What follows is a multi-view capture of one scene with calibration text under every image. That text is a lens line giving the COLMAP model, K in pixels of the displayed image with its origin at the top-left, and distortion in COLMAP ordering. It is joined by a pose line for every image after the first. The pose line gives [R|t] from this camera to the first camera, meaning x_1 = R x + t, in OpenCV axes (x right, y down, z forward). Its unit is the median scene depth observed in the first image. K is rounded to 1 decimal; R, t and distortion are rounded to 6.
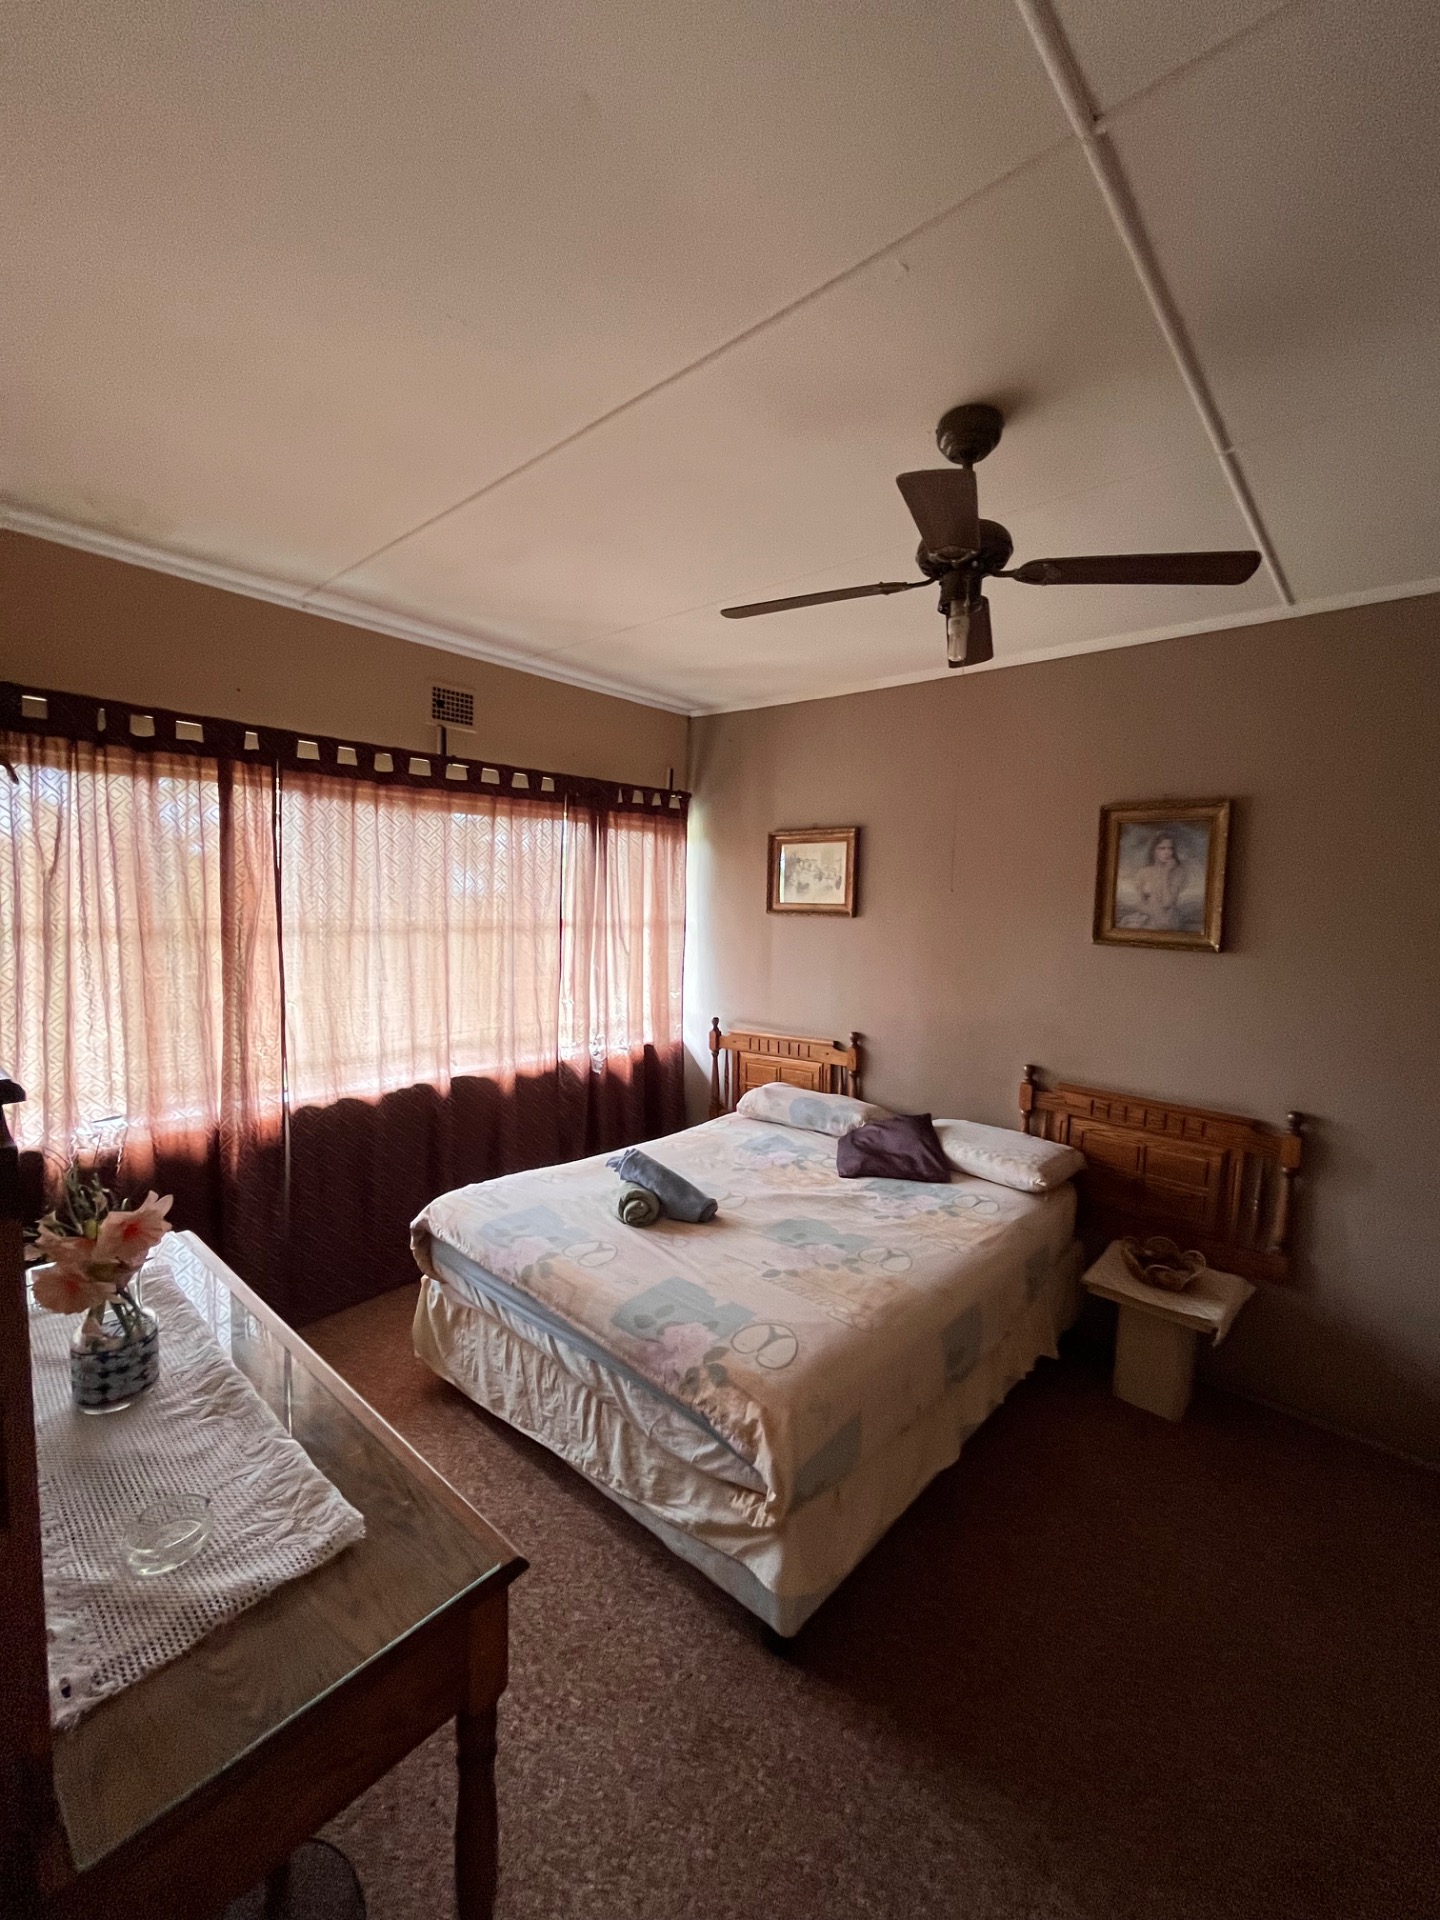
lens RADIAL K [[785.6, 0, 719.4], [0, 785.6, 963.8], [0, 0, 1]] dist [-0.002201, -0.000427]
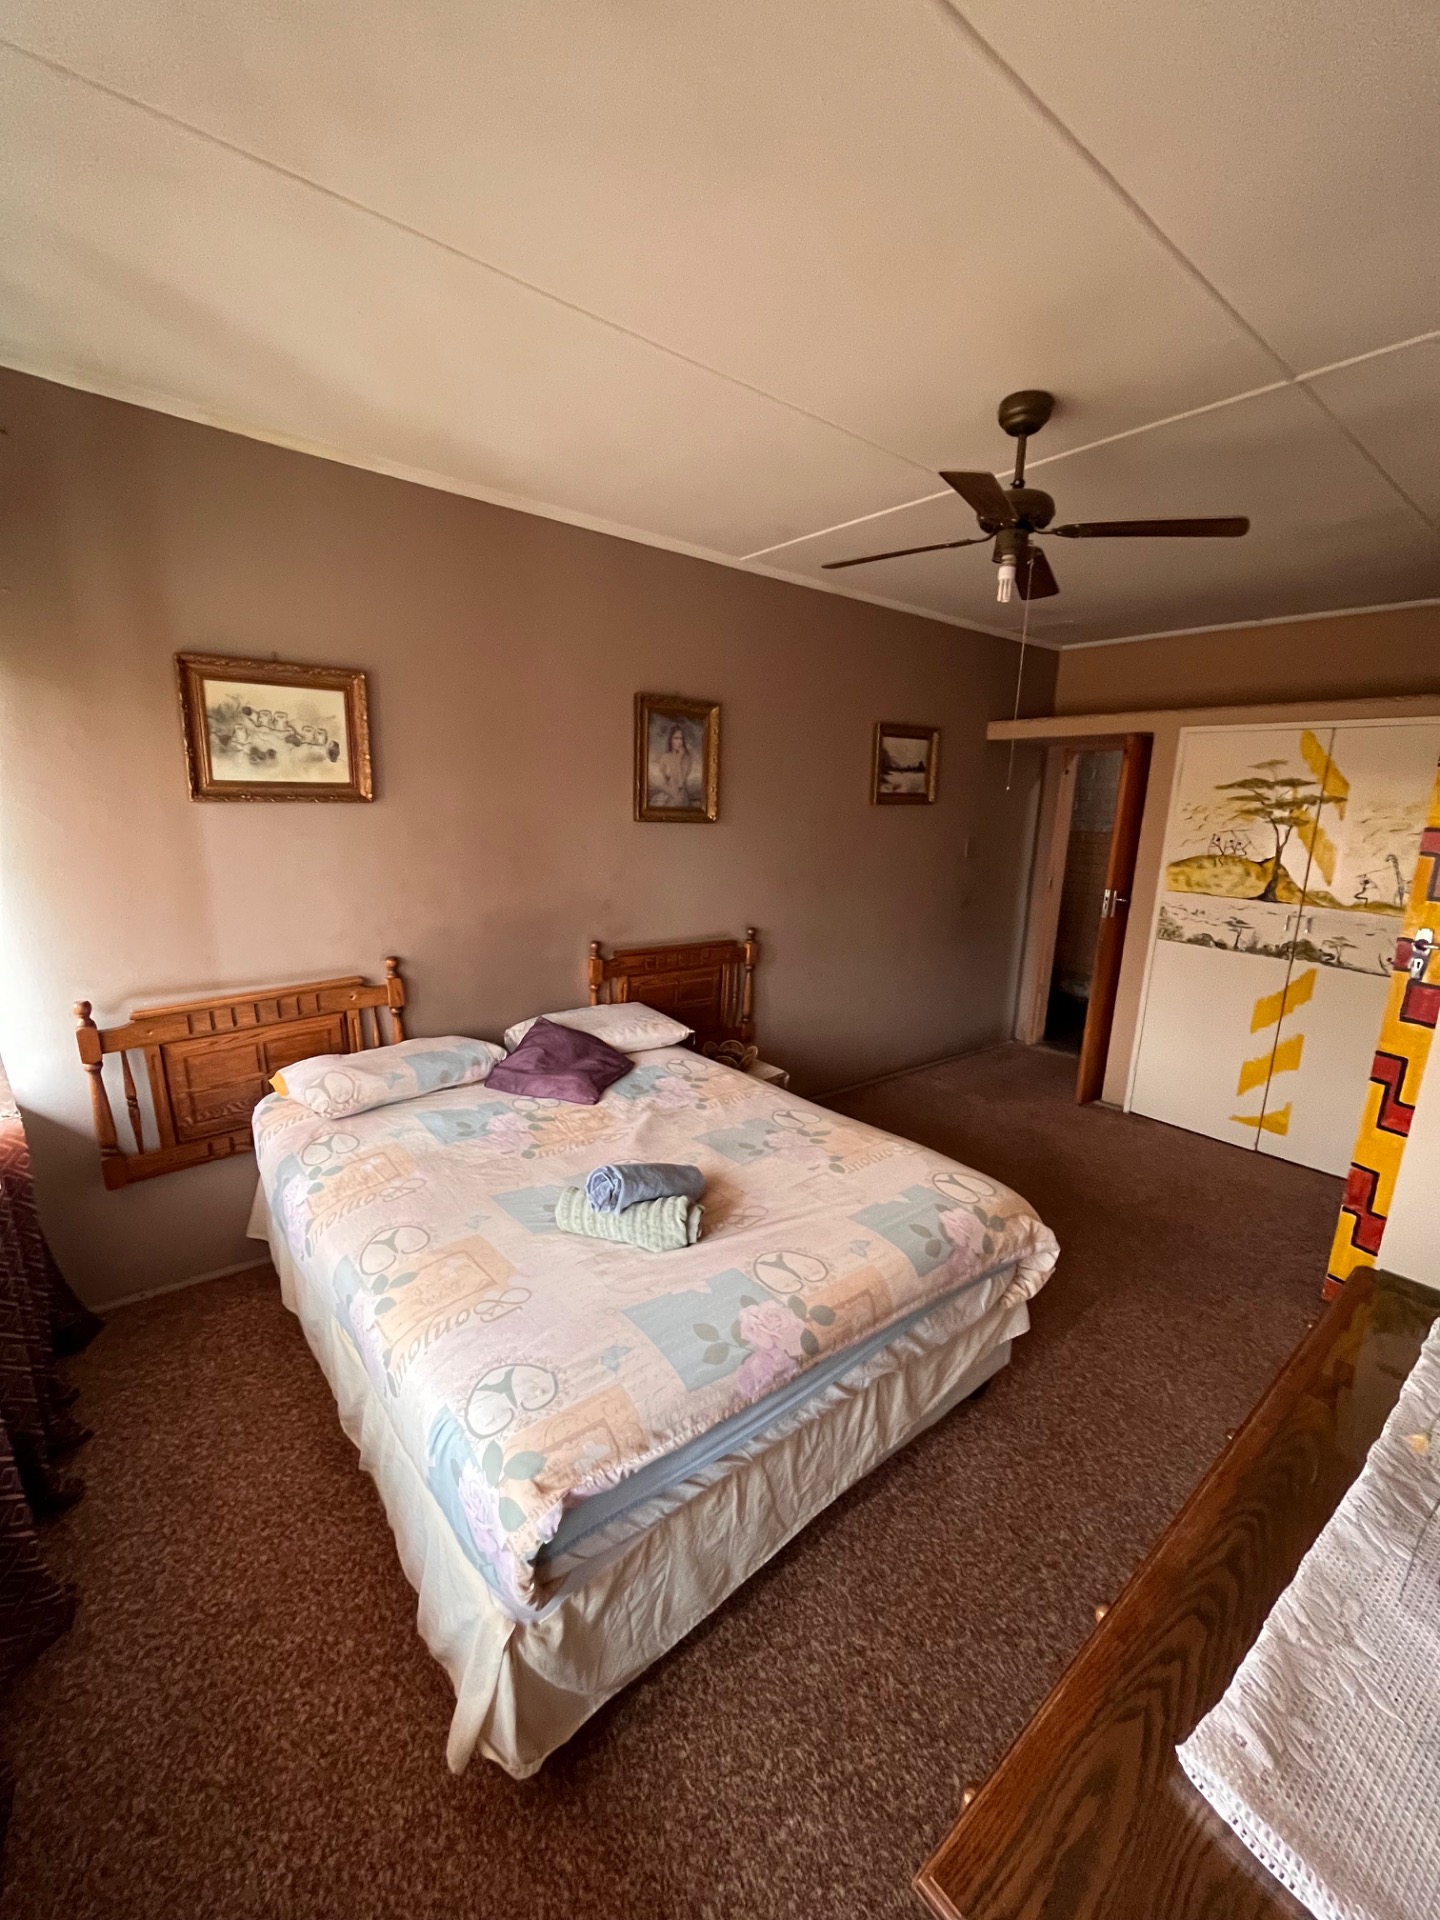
lens RADIAL K [[785.6, 0, 713.0], [0, 785.6, 965.0], [0, 0, 1]] dist [-0.002201, -0.000427]
pose [[0.154688, -0.232459, 0.960226, -0.665403], [0.057474, 0.972396, 0.226147, -0.077238], [-0.986290, 0.020206, 0.163778, 0.749172]]
